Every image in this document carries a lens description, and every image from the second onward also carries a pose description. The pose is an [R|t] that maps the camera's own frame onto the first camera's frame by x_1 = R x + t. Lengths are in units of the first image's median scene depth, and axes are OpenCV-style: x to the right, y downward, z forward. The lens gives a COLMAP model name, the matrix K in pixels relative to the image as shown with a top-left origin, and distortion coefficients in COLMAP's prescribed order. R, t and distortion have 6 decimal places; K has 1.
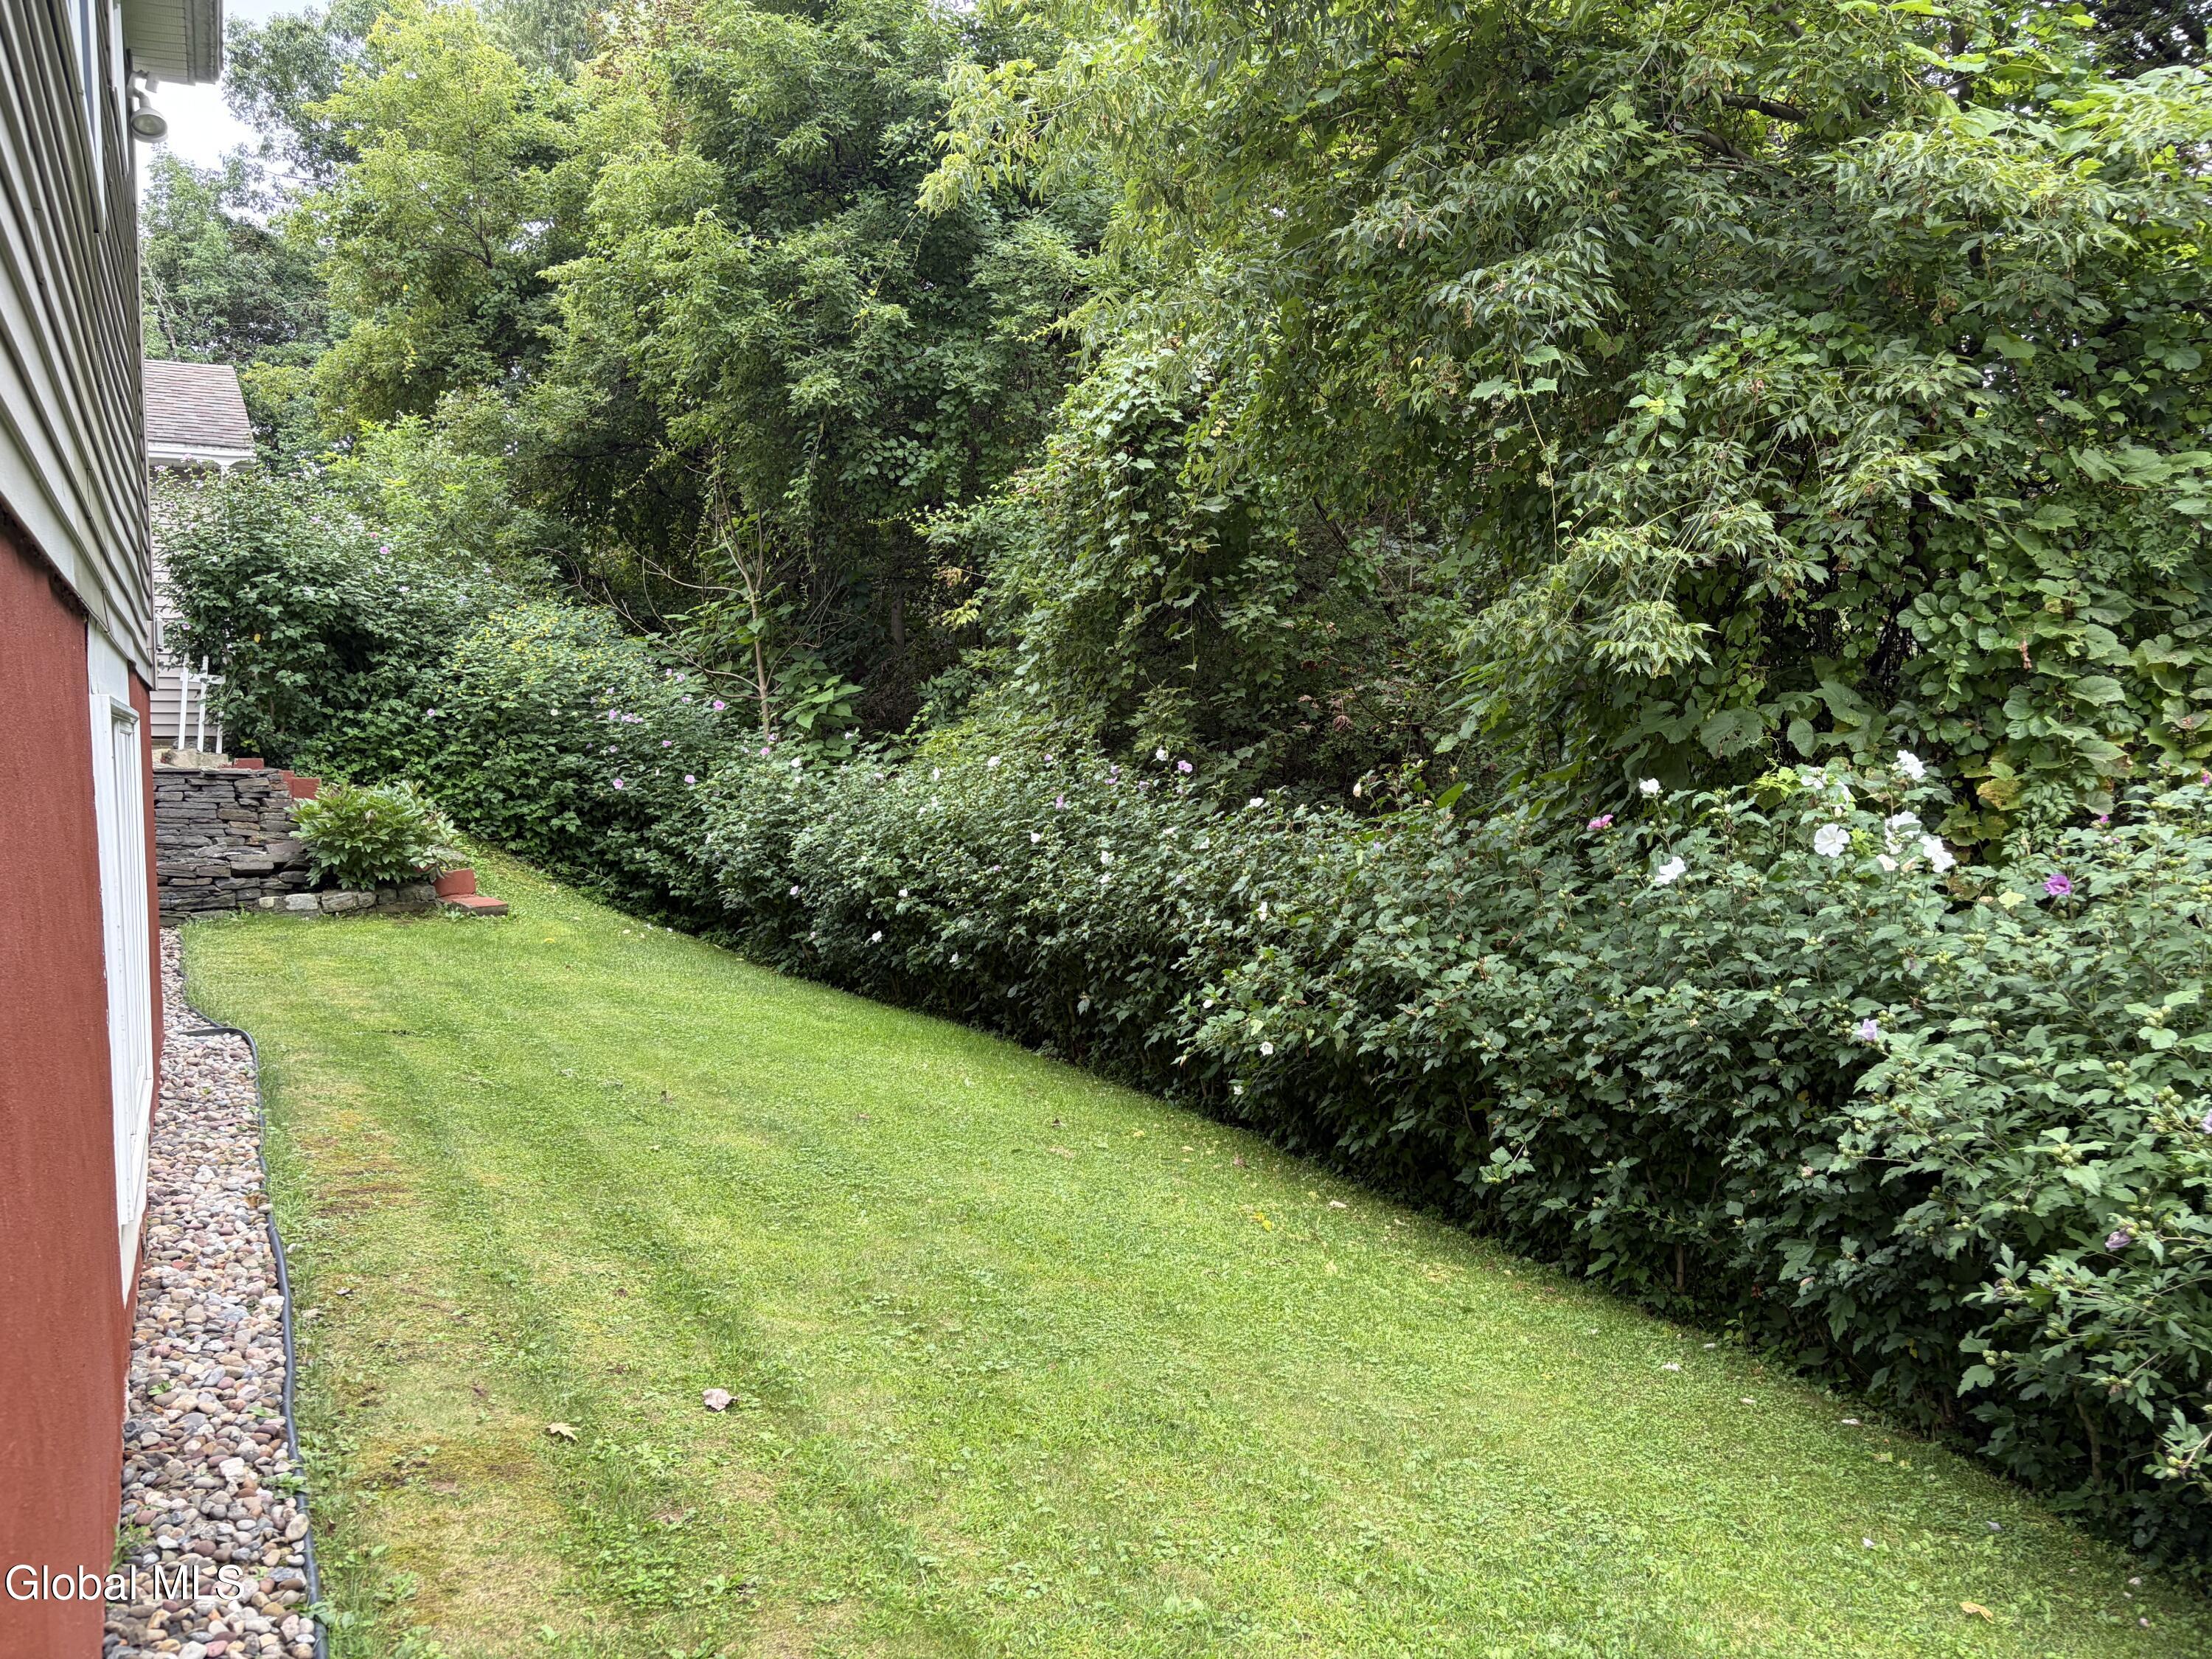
lens RADIAL K [[1660.0, 0, 1106.3], [0, 1660.0, 830.0], [0, 0, 1]] dist [0.058434, -0.069289]
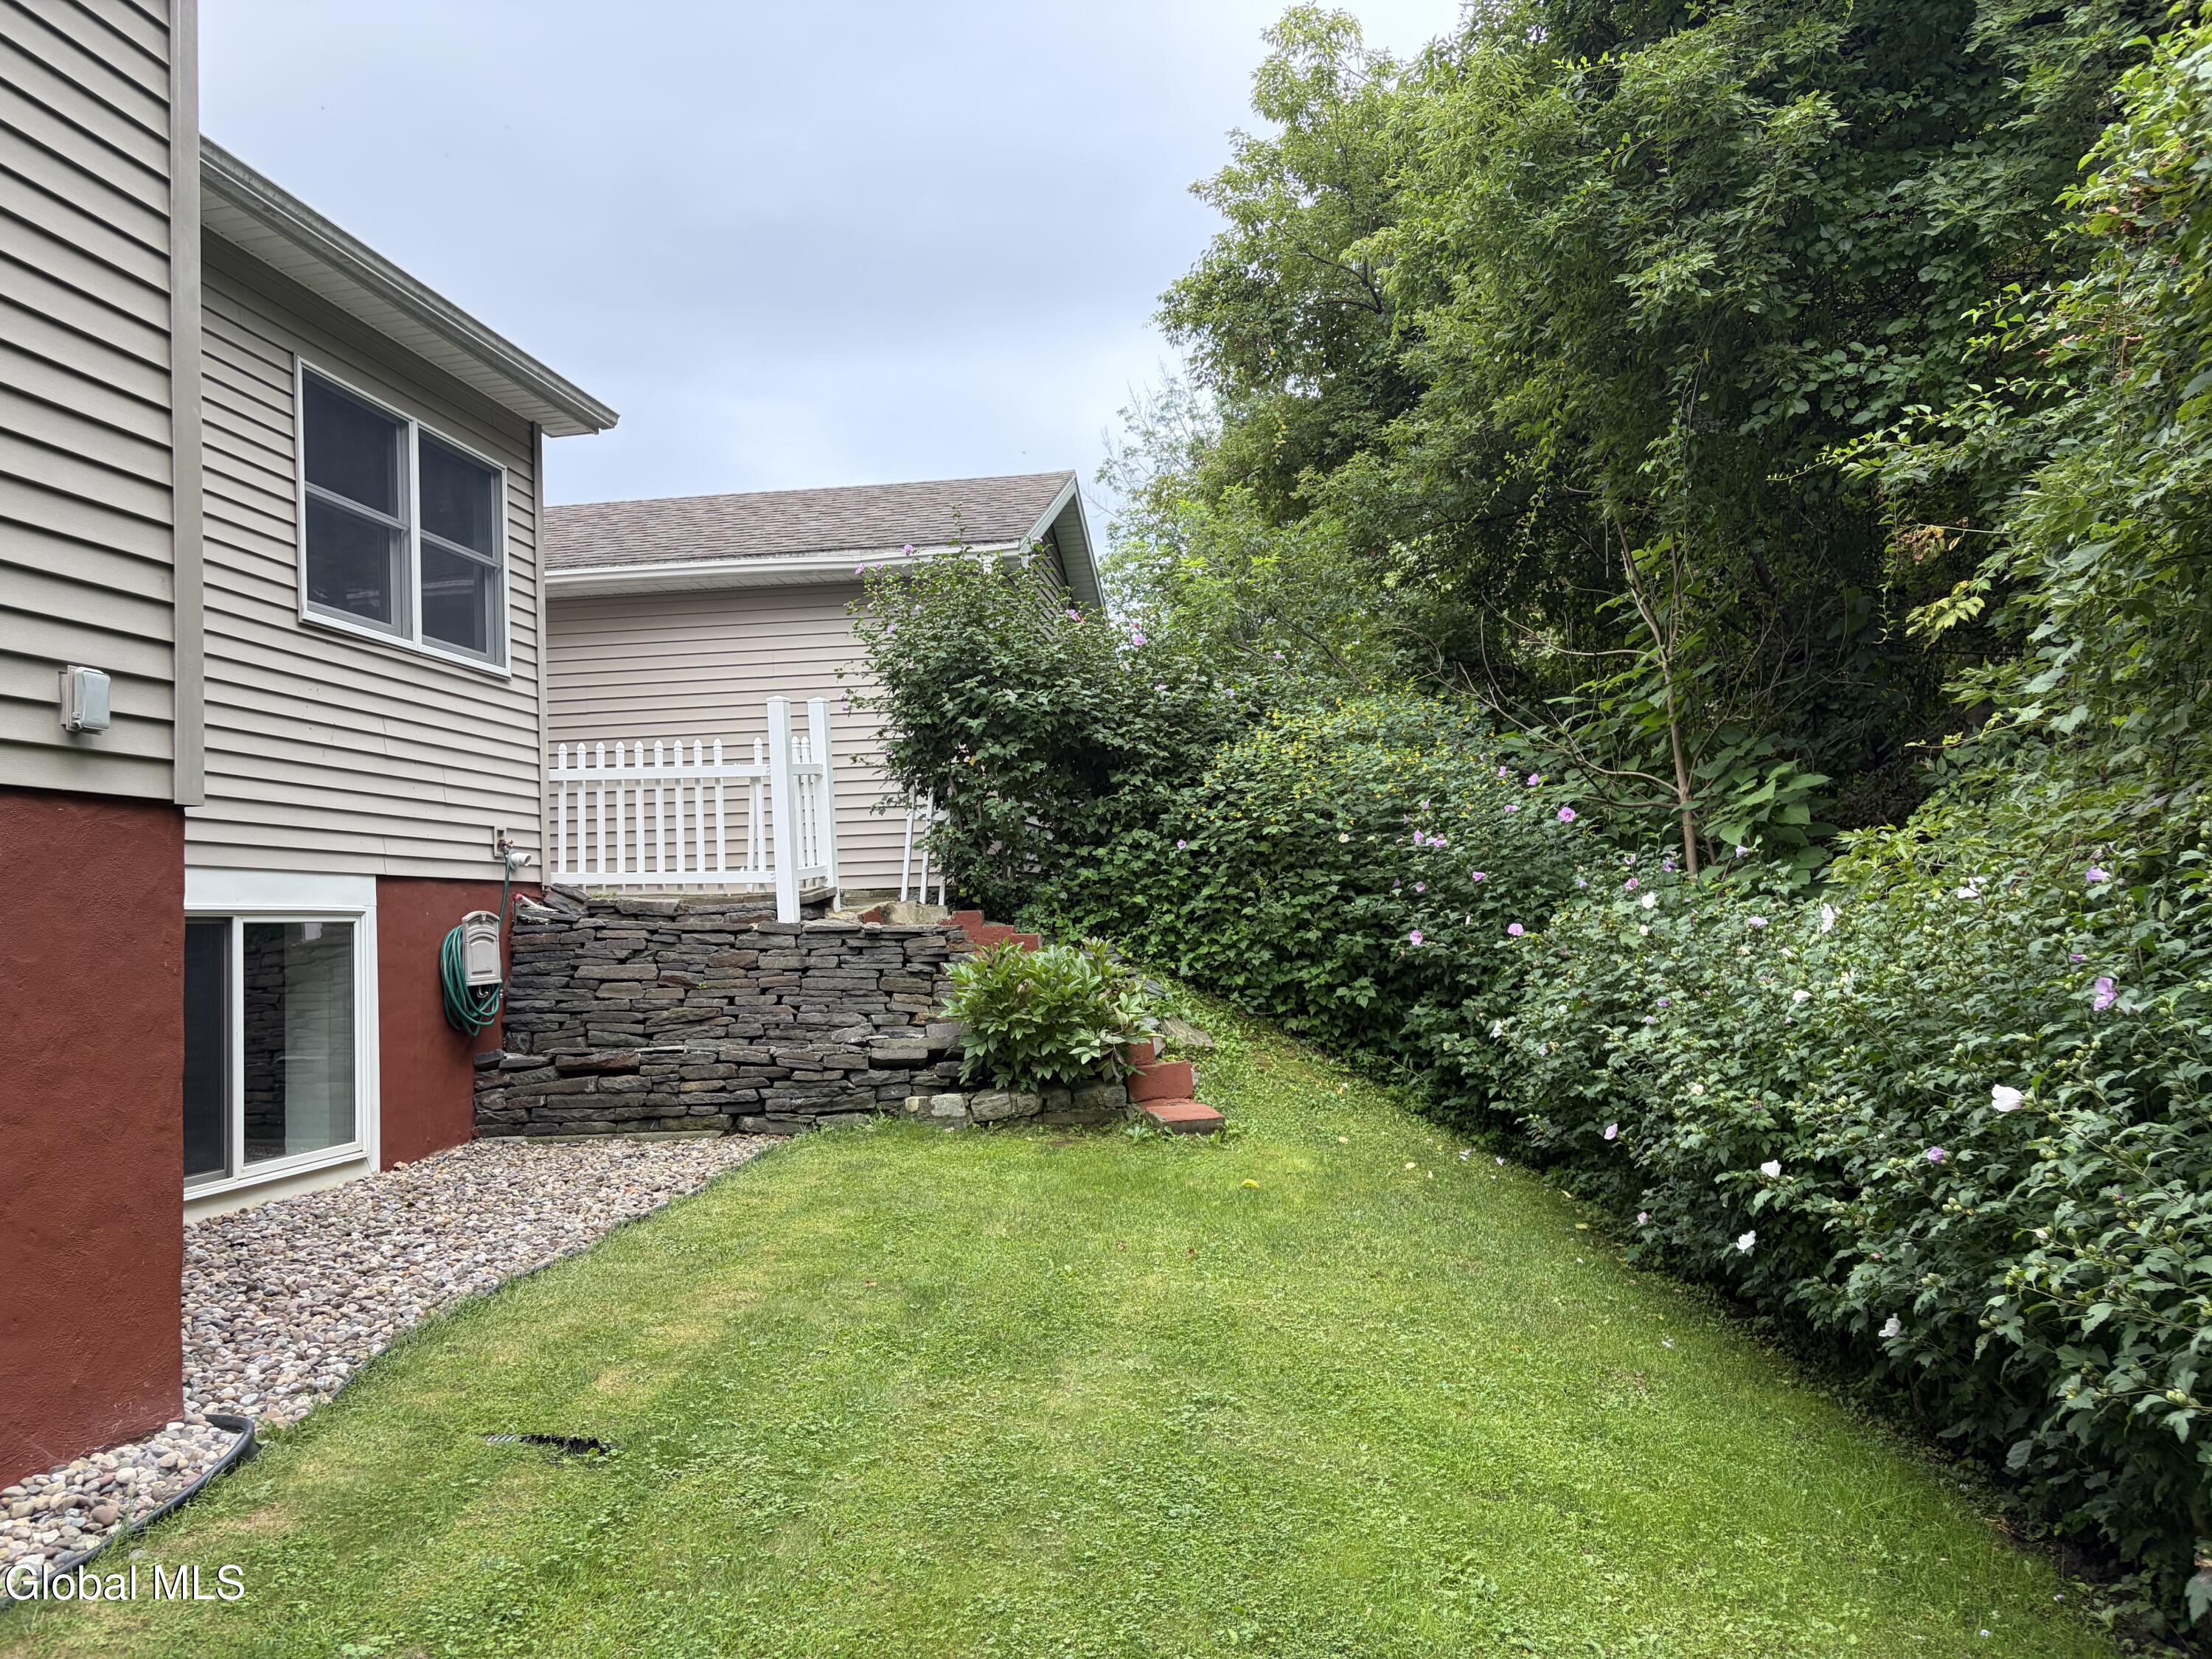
lens RADIAL K [[1660.0, 0, 1076.4], [0, 1660.0, 833.6], [0, 0, 1]] dist [0.058434, -0.069289]
pose [[0.789864, -0.047361, -0.611451, 0.014950], [-0.003557, 0.996643, -0.081792, -0.014291], [0.613272, 0.066780, 0.787044, 0.387639]]
